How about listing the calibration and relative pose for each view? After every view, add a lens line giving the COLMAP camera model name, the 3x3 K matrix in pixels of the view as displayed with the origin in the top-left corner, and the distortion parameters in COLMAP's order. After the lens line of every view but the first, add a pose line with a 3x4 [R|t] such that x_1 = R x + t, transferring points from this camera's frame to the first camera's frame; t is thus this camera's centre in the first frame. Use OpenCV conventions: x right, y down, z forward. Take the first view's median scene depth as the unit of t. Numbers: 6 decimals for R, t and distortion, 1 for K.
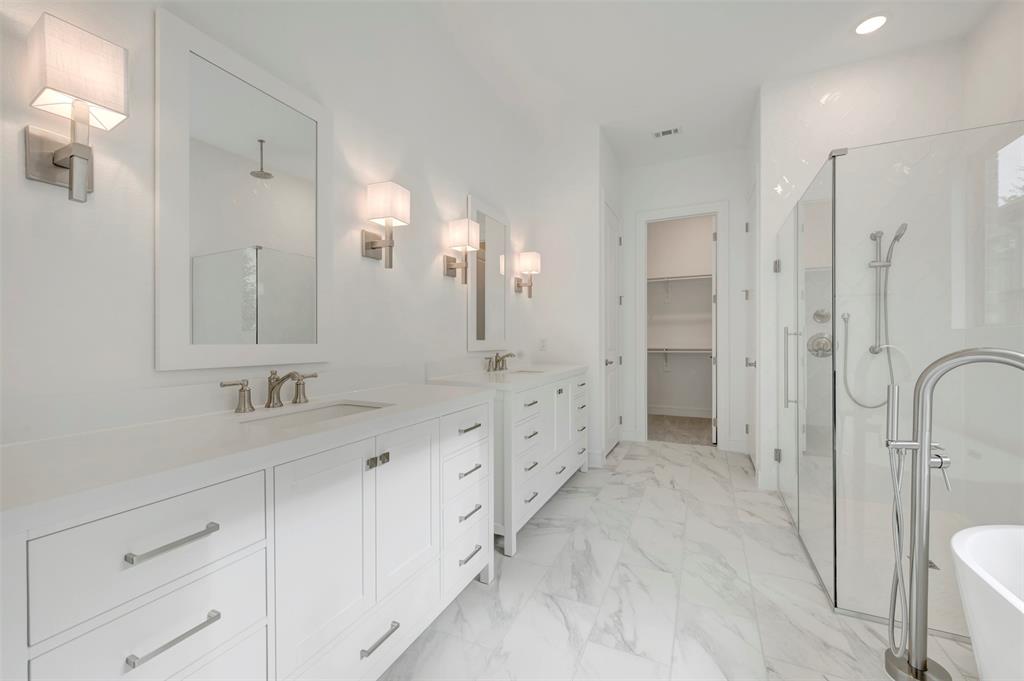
lens RADIAL K [[405.0, 0, 514.3], [0, 405.0, 342.6], [0, 0, 1]] dist [0.001719, -0.000893]
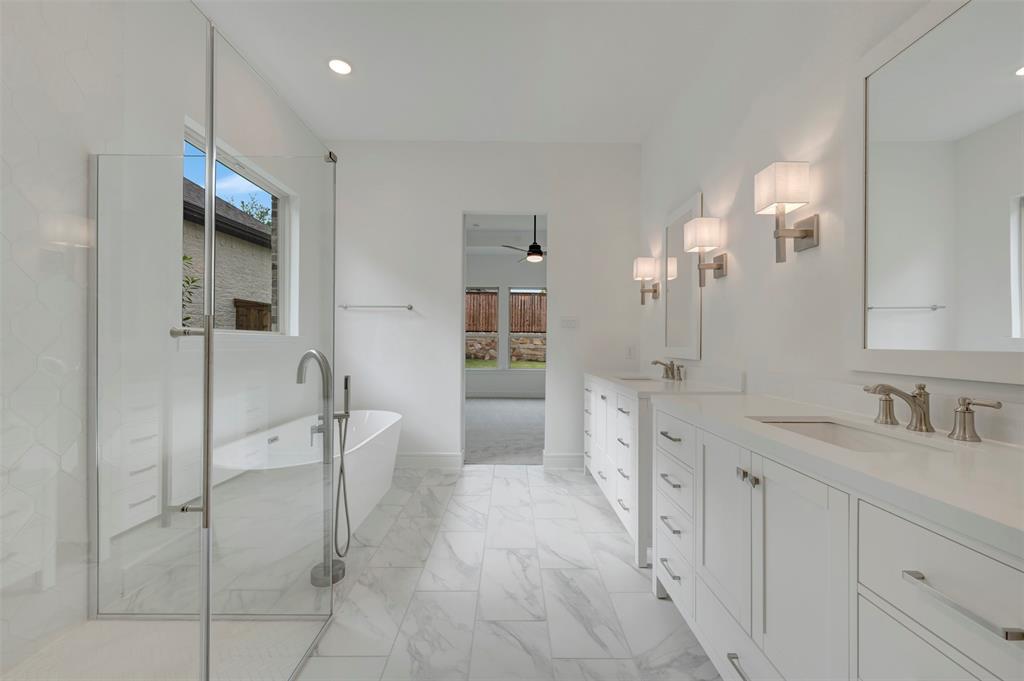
lens RADIAL K [[405.0, 0, 510.0], [0, 405.0, 343.4], [0, 0, 1]] dist [0.001719, -0.000893]
pose [[-0.903887, -0.002191, -0.427765, 0.669056], [-0.006475, 0.999942, 0.008561, -0.019533], [0.427722, 0.010509, -0.903849, 1.692572]]
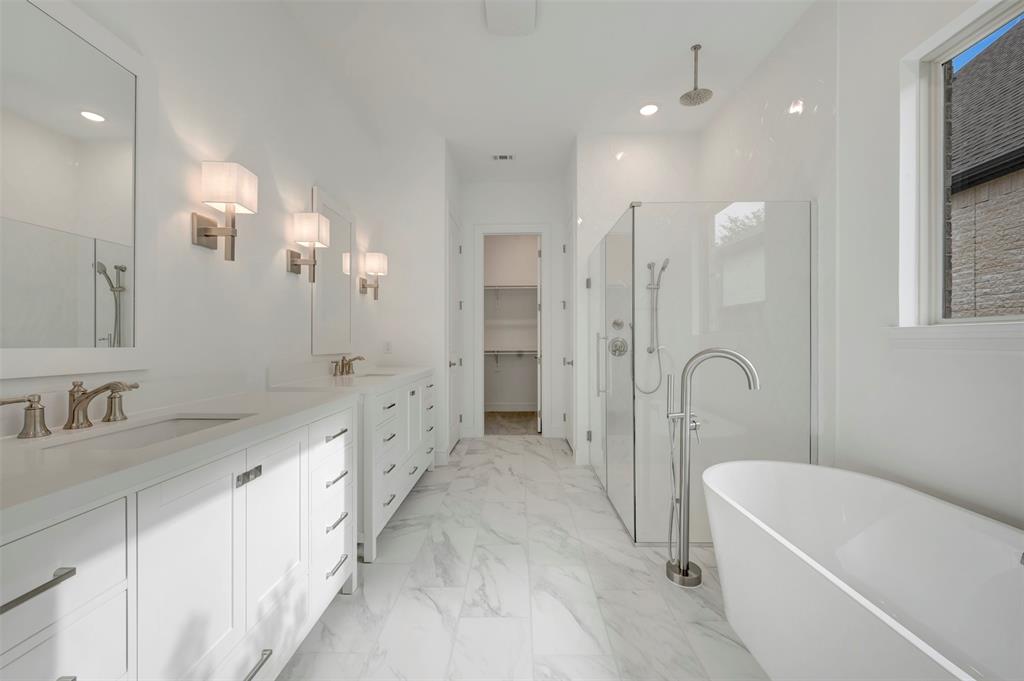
lens RADIAL K [[405.0, 0, 515.2], [0, 405.0, 342.8], [0, 0, 1]] dist [0.001719, -0.000893]
pose [[0.909261, 0.000367, 0.416227, -0.102102], [0.002247, 0.999981, -0.005792, 0.000318], [-0.416221, 0.006201, 0.909242, -0.045497]]
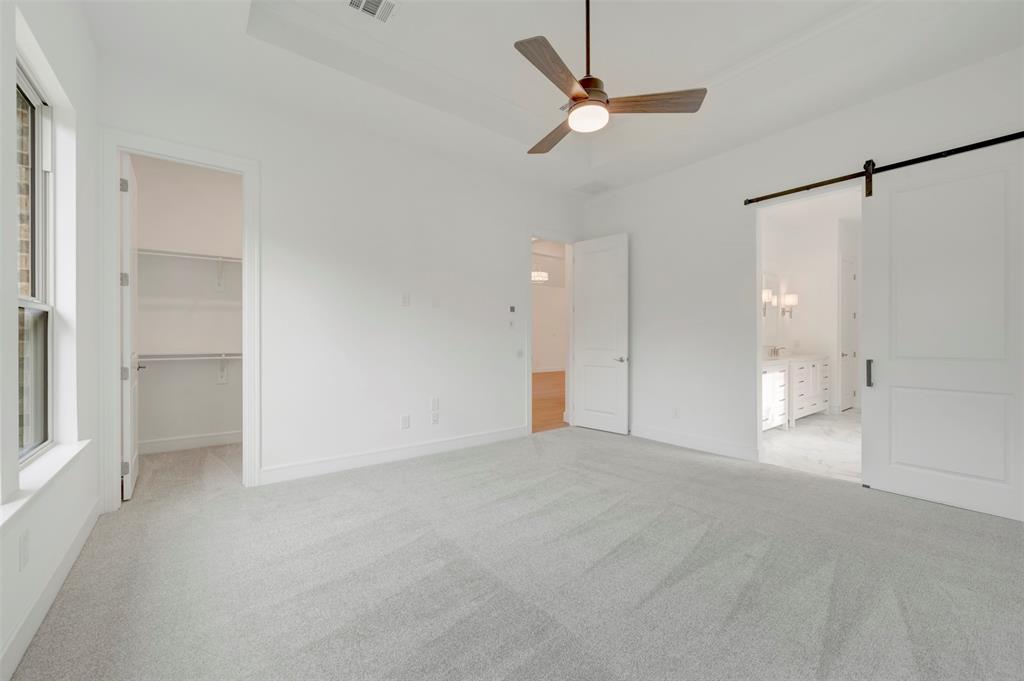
lens RADIAL K [[405.0, 0, 516.0], [0, 405.0, 341.4], [0, 0, 1]] dist [0.001719, -0.000893]
pose [[0.895130, 0.004782, -0.445780, -0.425546], [-0.008630, 0.999941, -0.006602, 0.032089], [0.445722, 0.009757, 0.895118, -2.001496]]
